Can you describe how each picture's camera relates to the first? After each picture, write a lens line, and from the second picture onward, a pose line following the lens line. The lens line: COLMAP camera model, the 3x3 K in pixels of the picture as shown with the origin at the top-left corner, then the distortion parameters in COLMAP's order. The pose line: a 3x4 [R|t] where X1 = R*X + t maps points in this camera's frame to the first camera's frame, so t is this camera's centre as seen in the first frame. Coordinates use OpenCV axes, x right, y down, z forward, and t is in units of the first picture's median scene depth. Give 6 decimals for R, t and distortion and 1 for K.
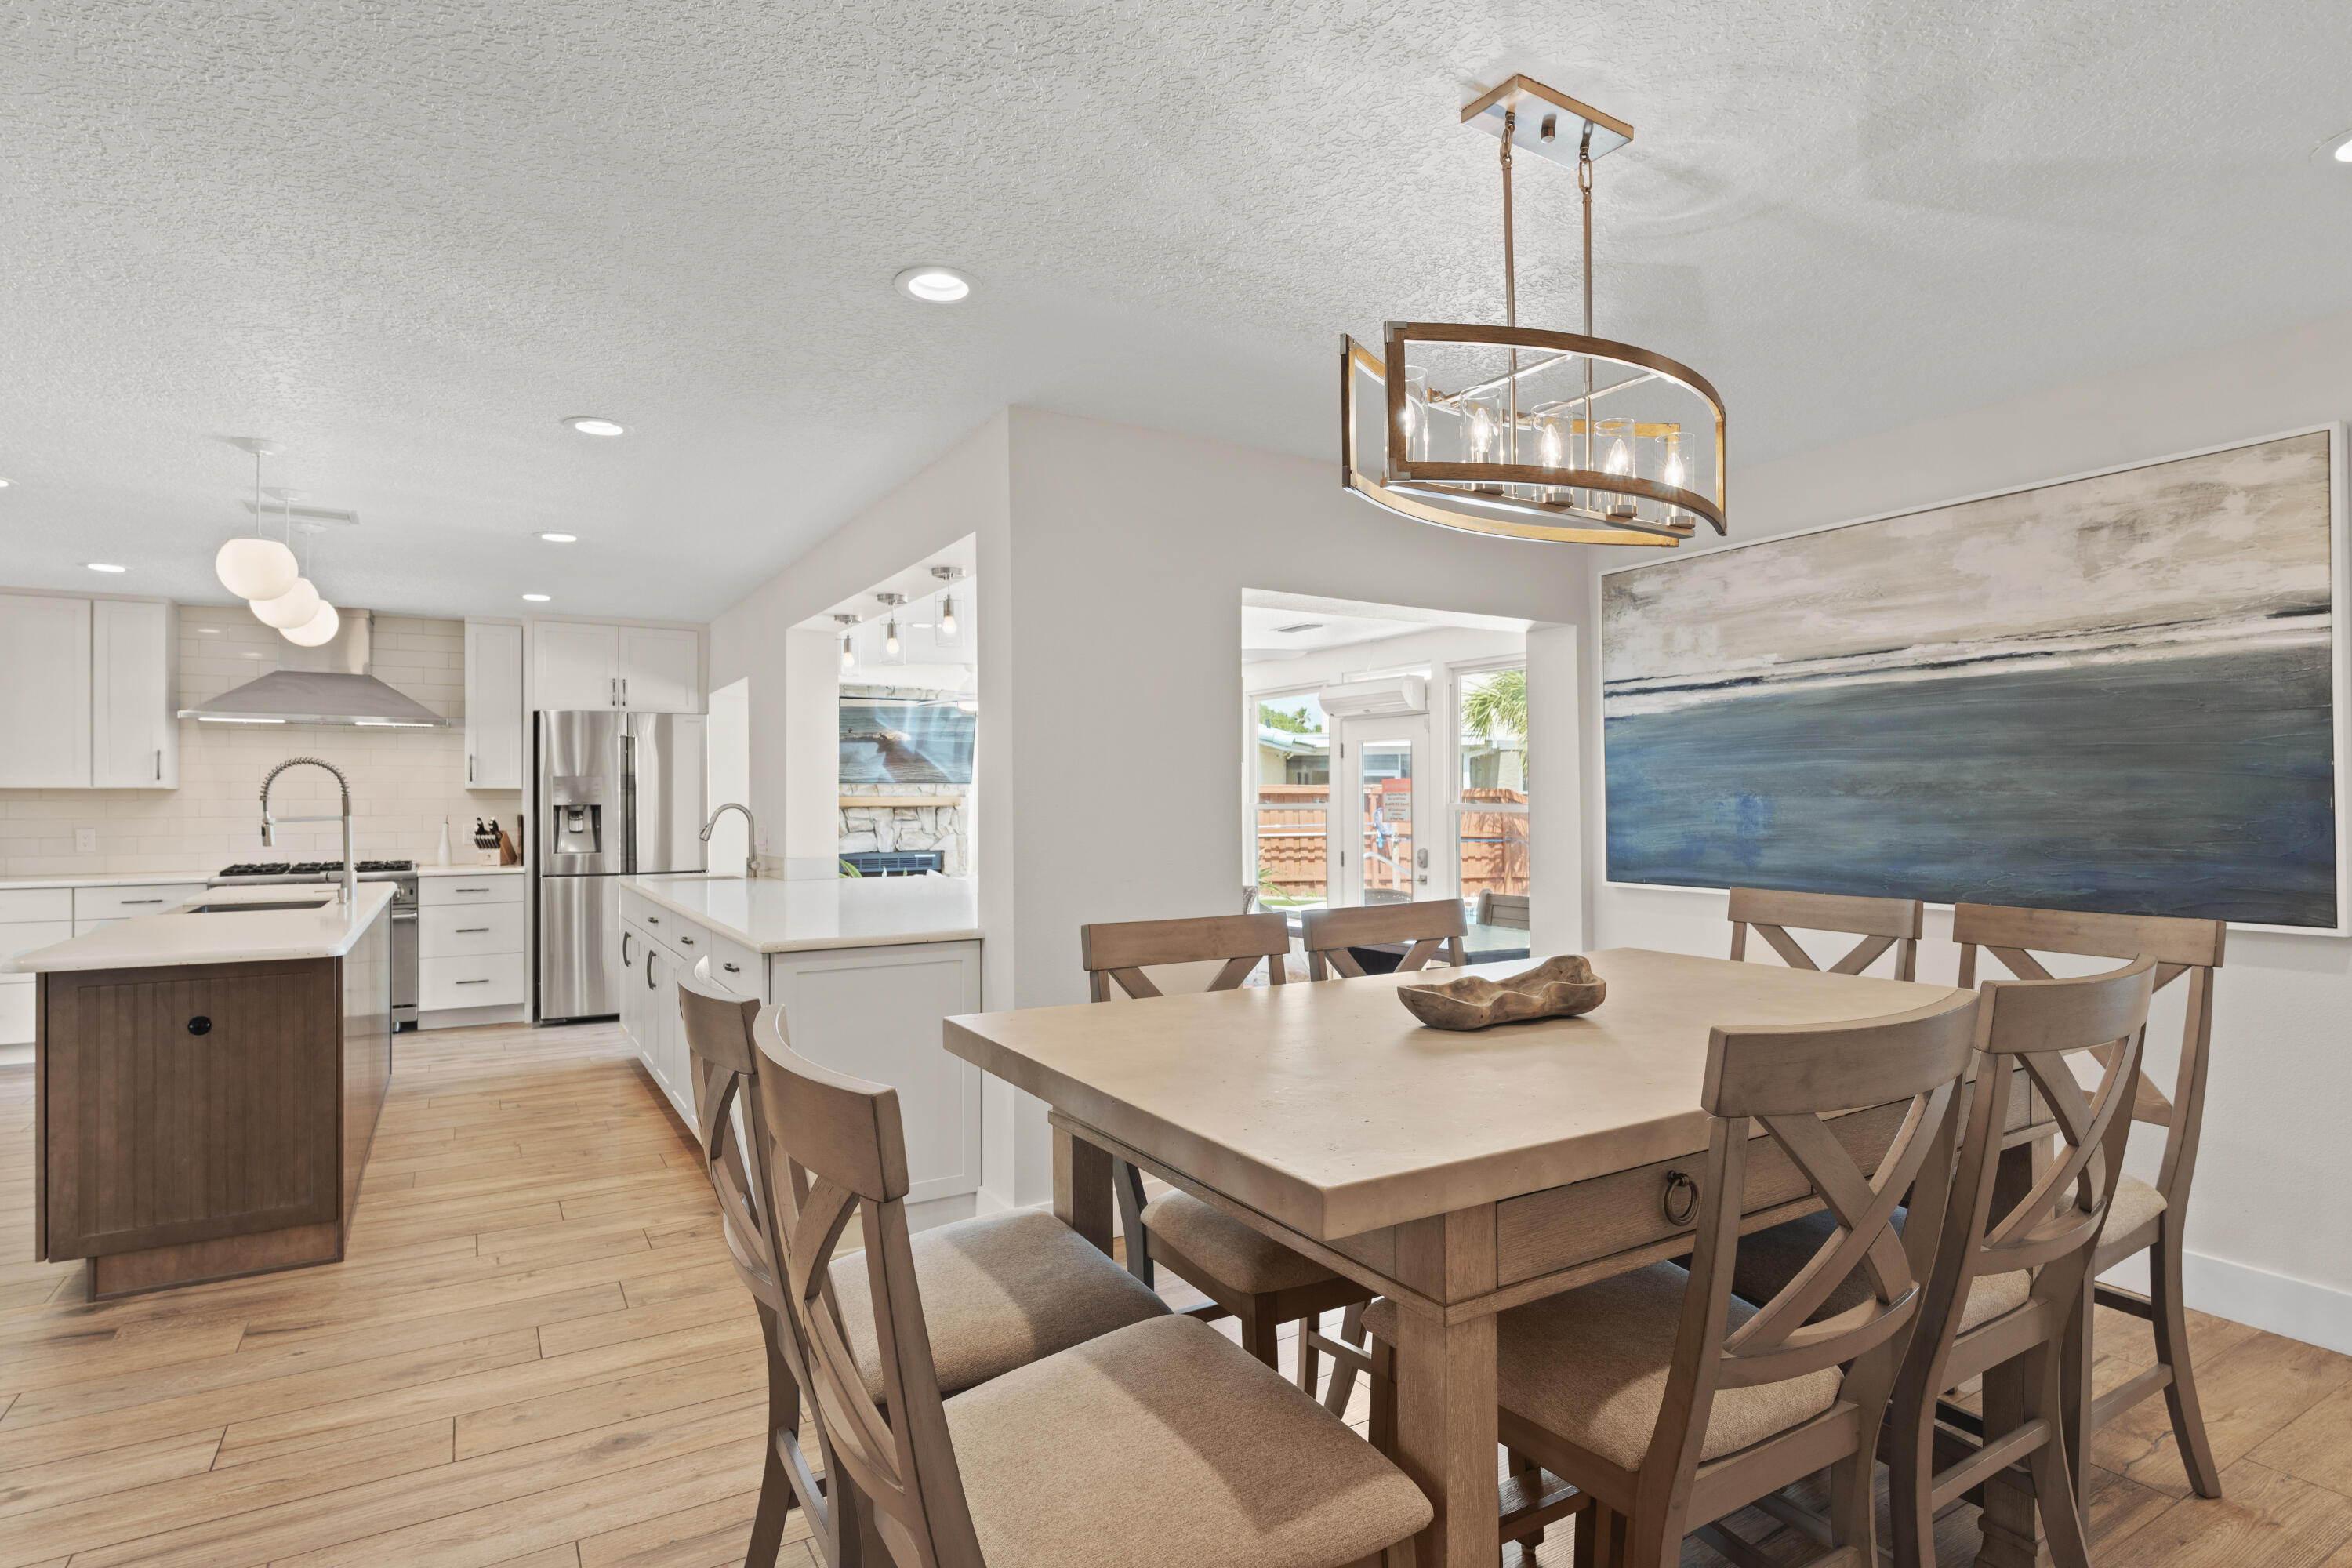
lens RADIAL K [[1194.6, 0, 1176.0], [0, 1194.6, 784.0], [0, 0, 1]] dist [-0.001167, -0.000936]
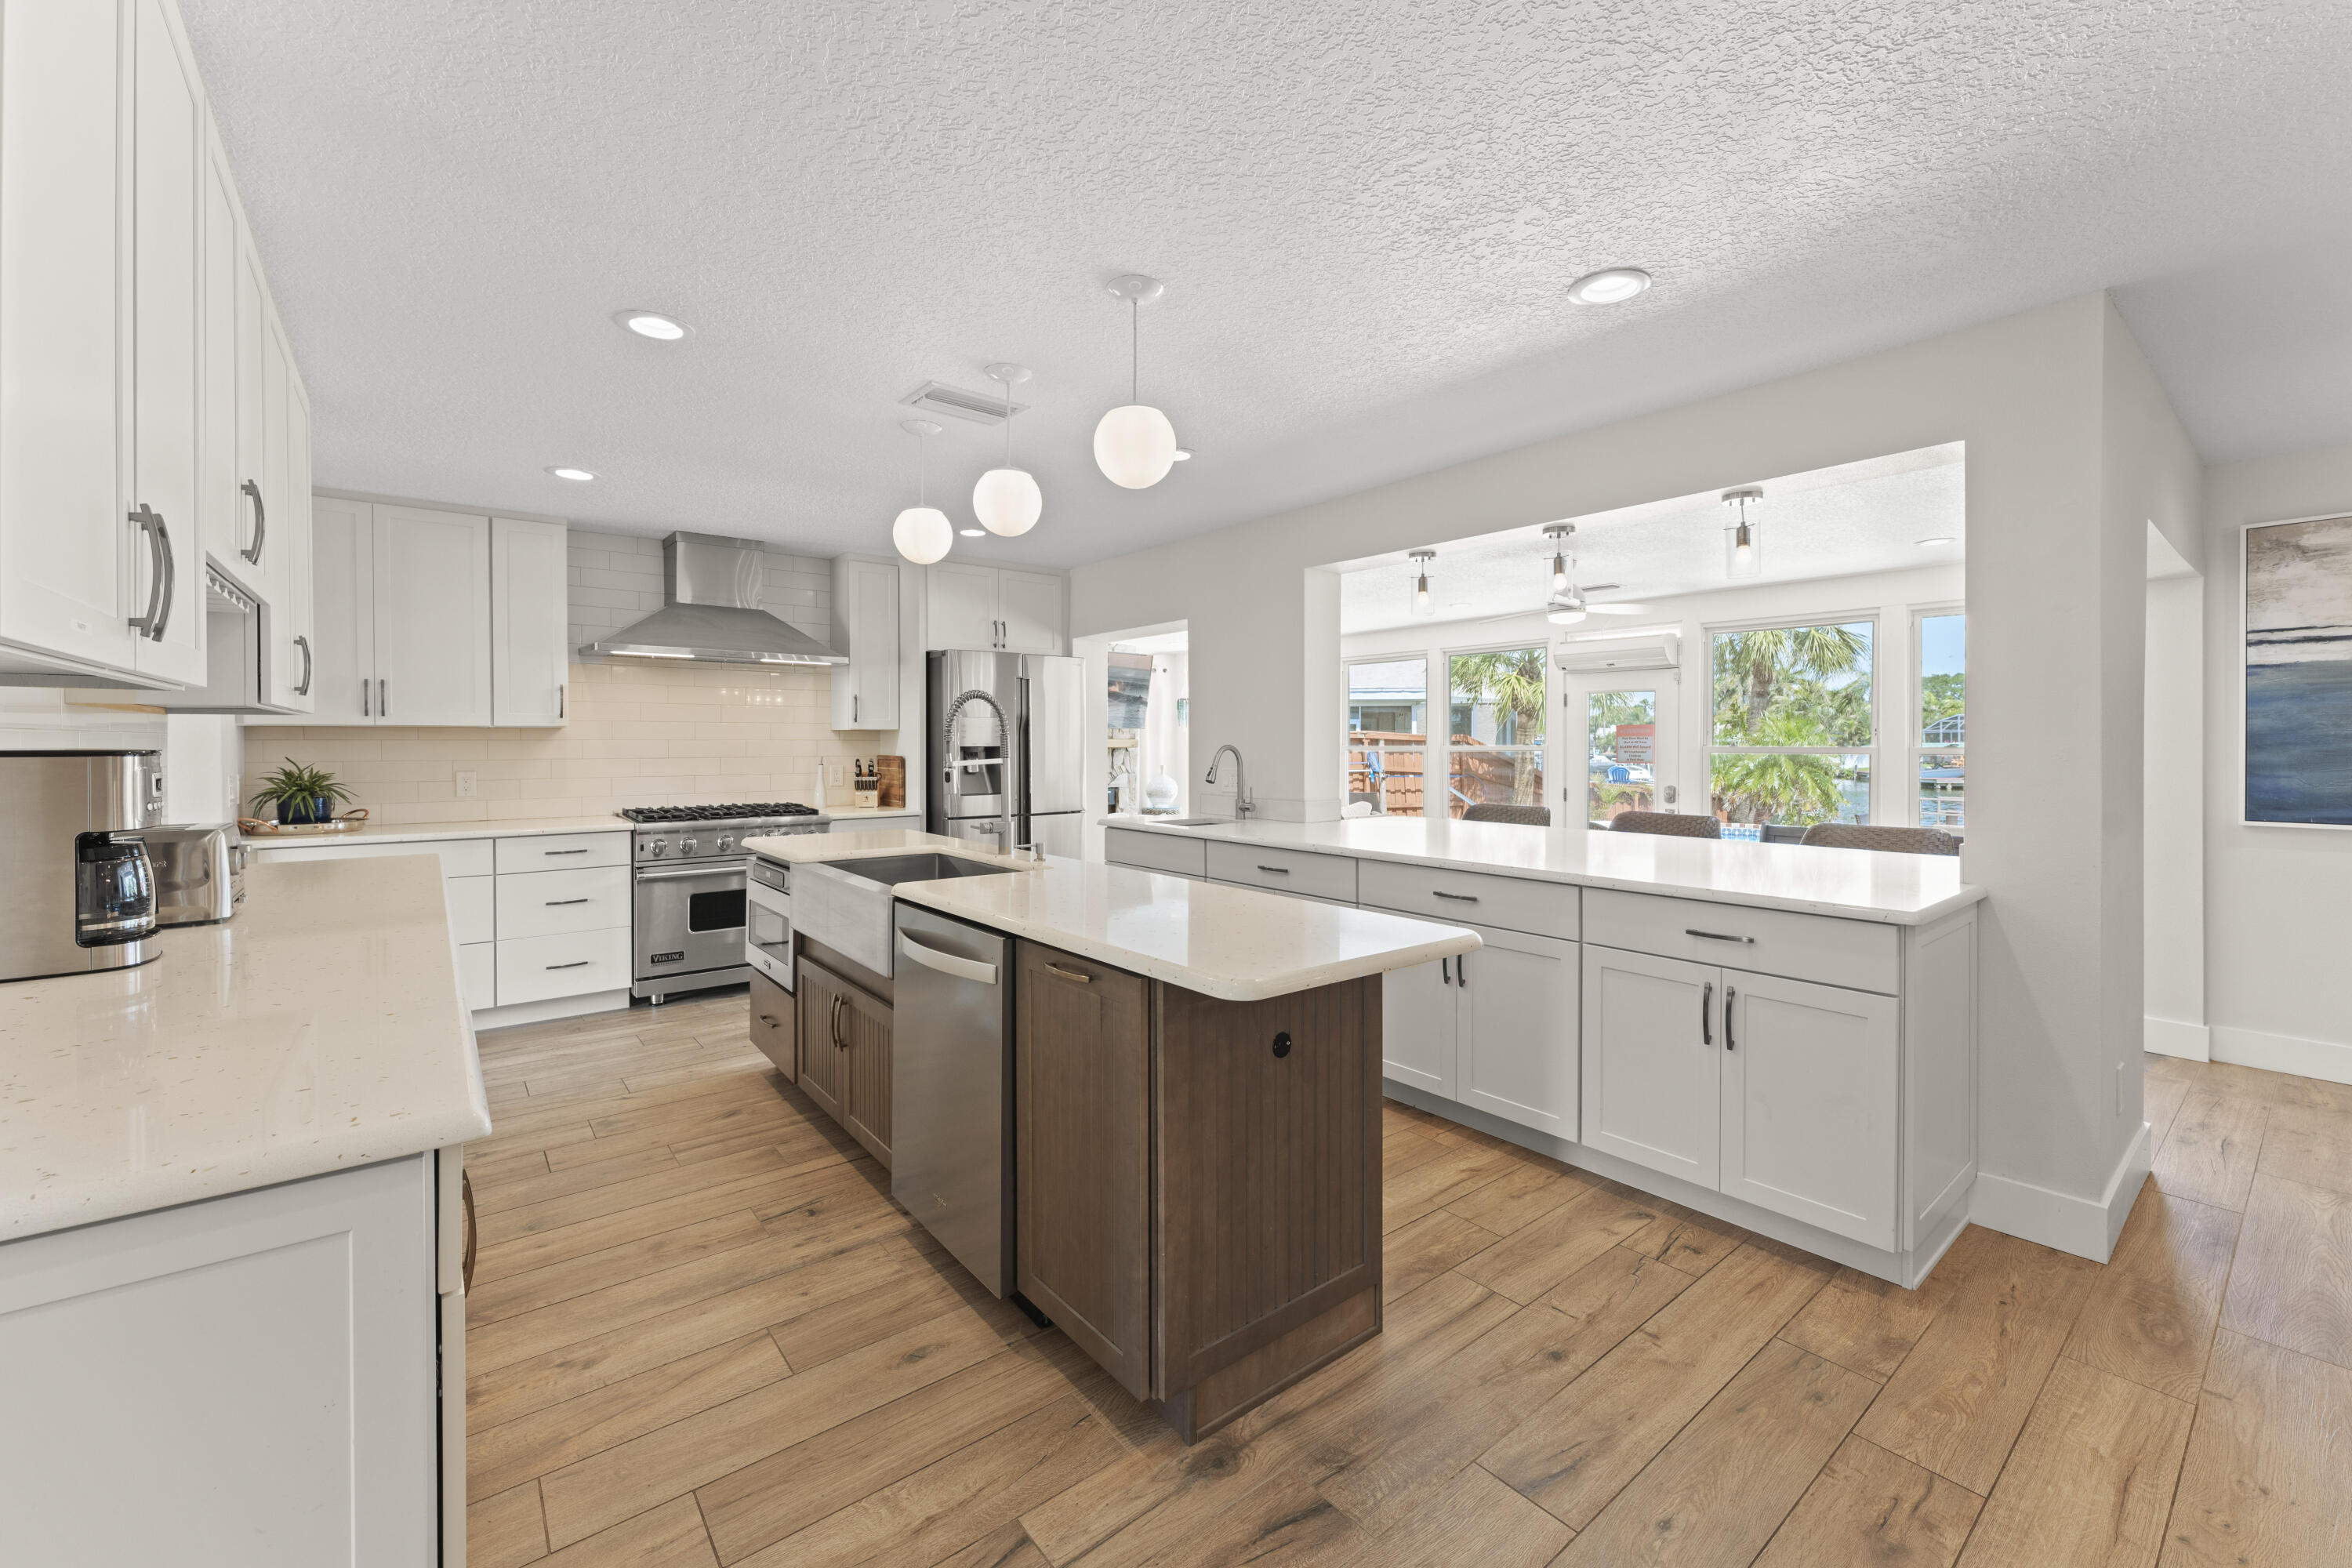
lens RADIAL K [[942.7, 0, 1185.3], [0, 942.7, 745.6], [0, 0, 1]] dist [0.000627, 0.000307]
pose [[0.990391, 0.001863, 0.138281, -0.551266], [-0.004036, 0.999873, 0.015436, 0.005030], [-0.138234, -0.015846, 0.990273, 0.249676]]
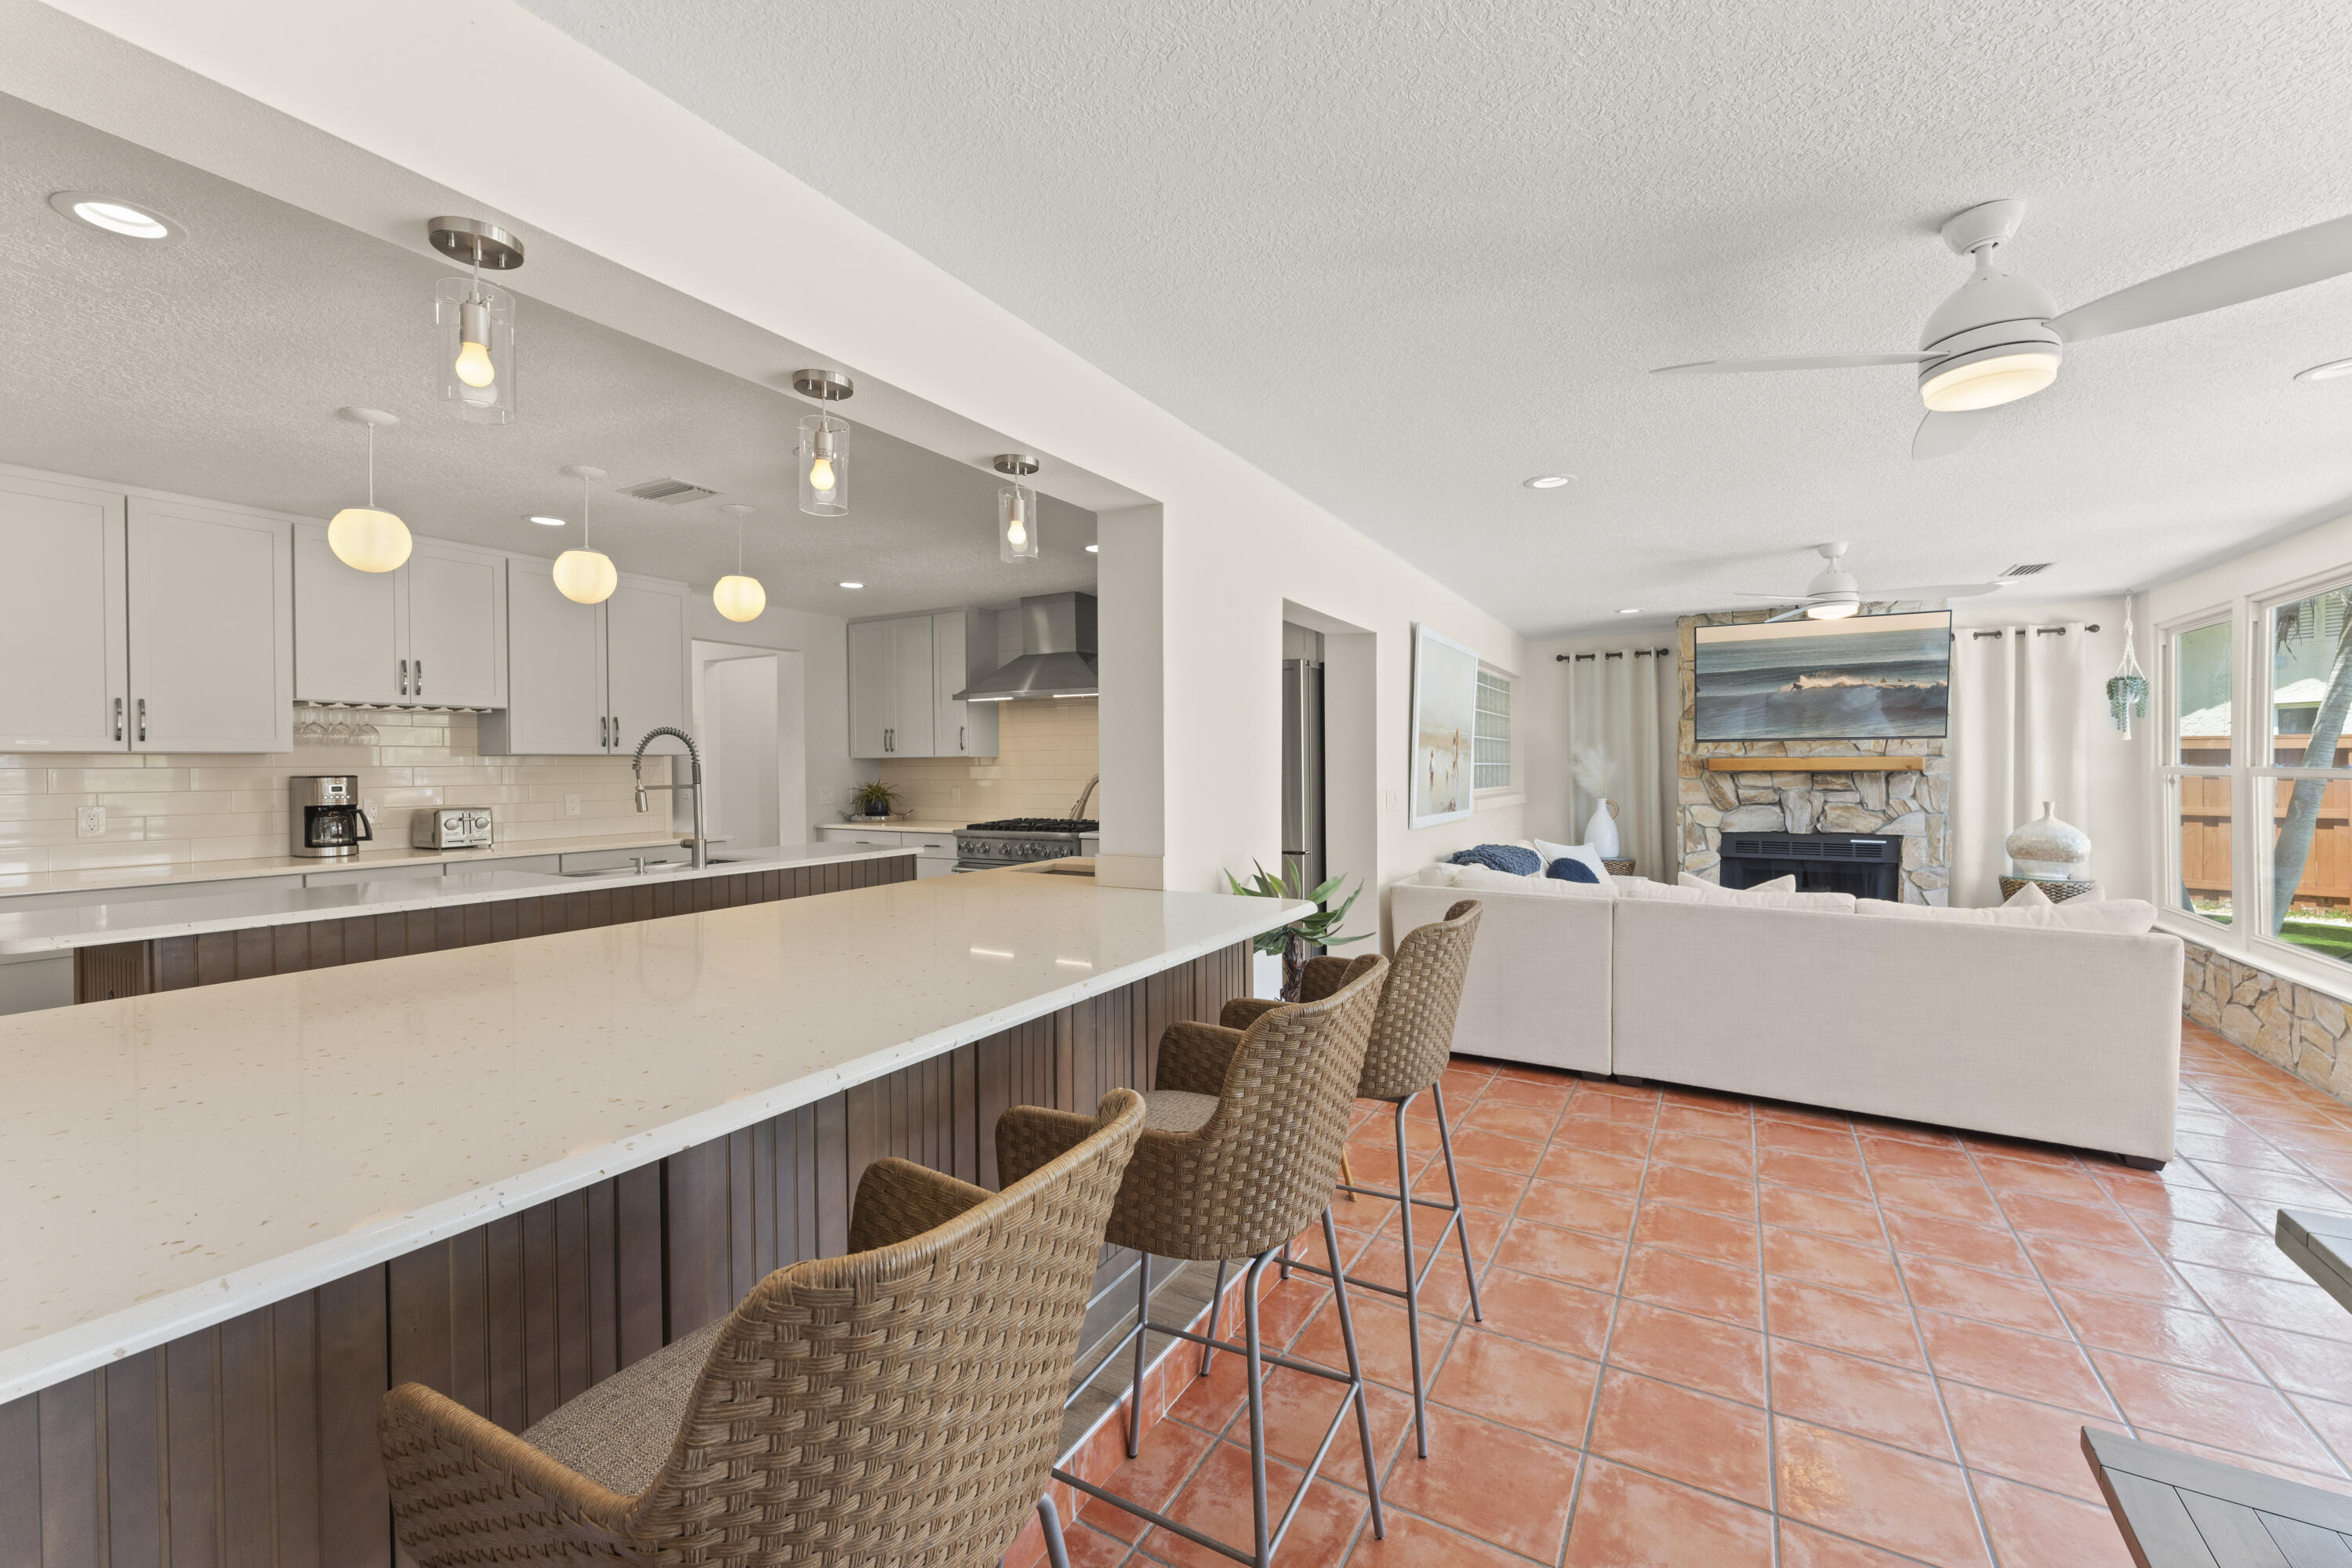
lens RADIAL K [[962.9, 0, 1178.7], [0, 962.9, 777.4], [0, 0, 1]] dist [-0.006918, 0.000276]
pose [[0.486470, 0.010053, -0.873640, 0.180512], [0.016185, 0.999659, 0.020516, 0.009535], [0.873547, -0.024120, 0.486141, 0.807758]]
